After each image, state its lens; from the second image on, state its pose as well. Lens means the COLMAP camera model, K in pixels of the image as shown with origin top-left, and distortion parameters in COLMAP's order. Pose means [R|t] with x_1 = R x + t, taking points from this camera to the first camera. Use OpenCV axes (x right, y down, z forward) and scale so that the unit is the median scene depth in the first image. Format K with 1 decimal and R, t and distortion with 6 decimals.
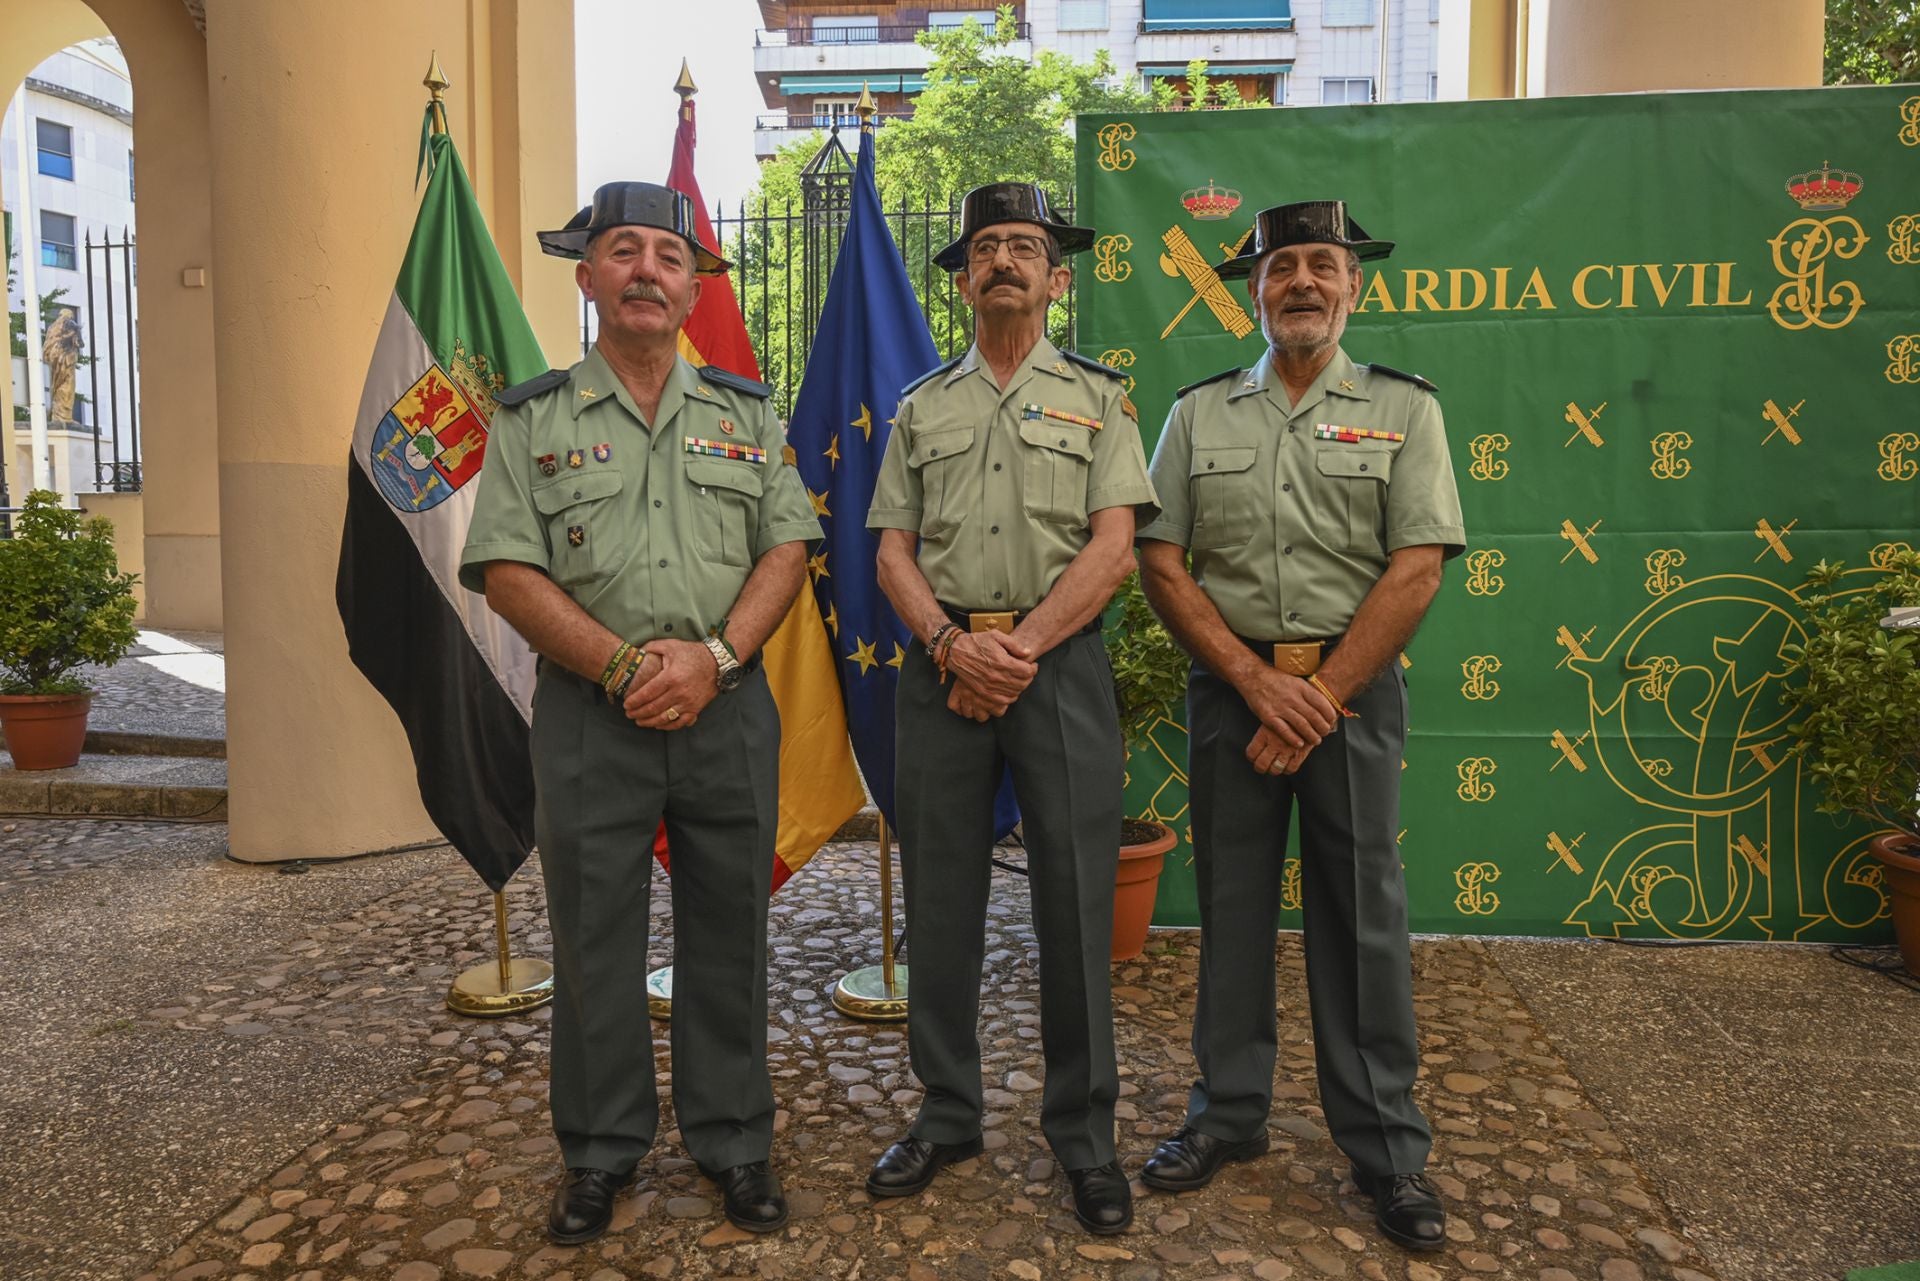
lens RADIAL K [[1279.6, 0, 956.5], [0, 1279.6, 656.8], [0, 0, 1]] dist [0.002392, -0.001921]
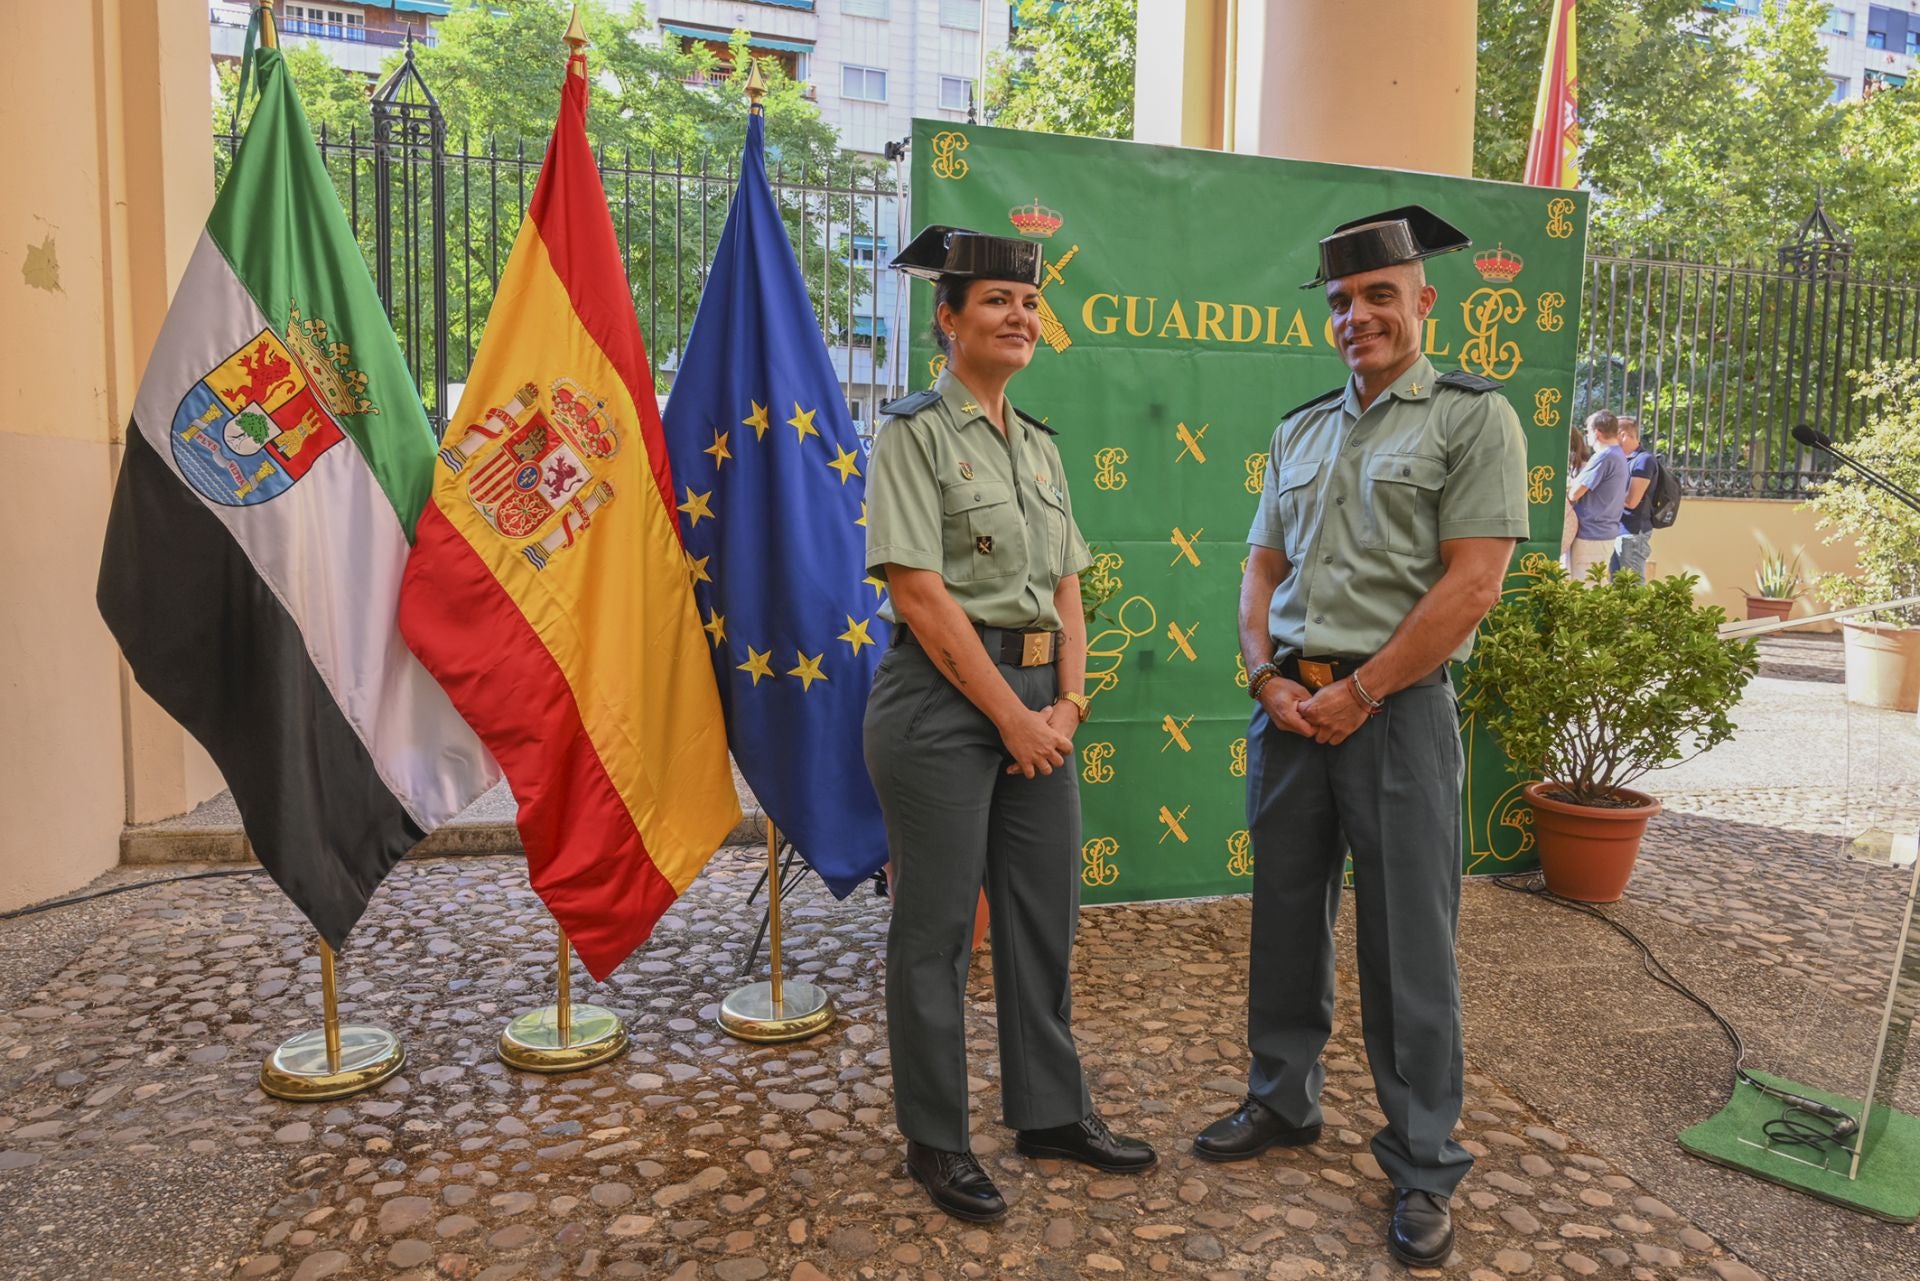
lens RADIAL K [[1279.6, 0, 961.0], [0, 1279.6, 653.4], [0, 0, 1]] dist [0.002392, -0.001921]
pose [[0.924622, -0.020958, 0.380309, -0.272826], [0.012703, 0.999626, 0.024203, -0.028458], [-0.380674, -0.017547, 0.924543, 0.052421]]
